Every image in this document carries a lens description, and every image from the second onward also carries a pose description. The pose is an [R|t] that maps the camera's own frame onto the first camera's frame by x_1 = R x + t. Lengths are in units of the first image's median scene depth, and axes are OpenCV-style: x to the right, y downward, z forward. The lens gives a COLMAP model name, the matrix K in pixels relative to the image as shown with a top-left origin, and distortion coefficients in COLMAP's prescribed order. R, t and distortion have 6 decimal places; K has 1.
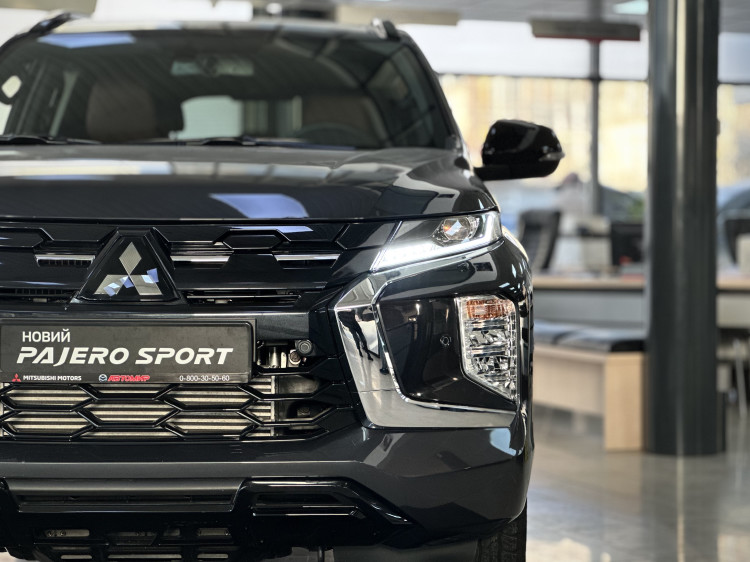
lens RADIAL K [[1637.9, 0, 375.0], [0, 1637.9, 281.0], [0, 0, 1]] dist [0.559052, -2.659510]
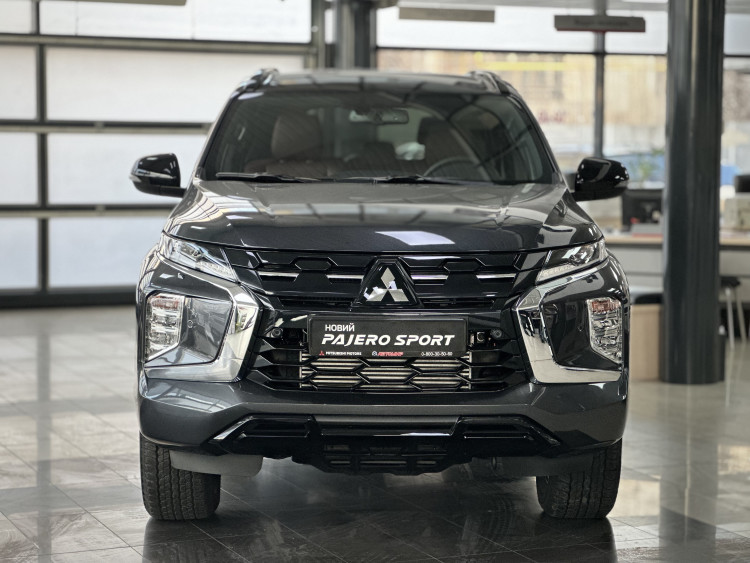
lens RADIAL K [[1690.6, 0, 375.0], [0, 1690.6, 281.5], [0, 0, 1]] dist [0.101273, 1.064925]
pose [[0.999776, -0.002482, 0.021021, -0.190562], [0.001333, 0.998513, 0.054500, -0.097425], [-0.021125, -0.054460, 0.998292, -0.613683]]
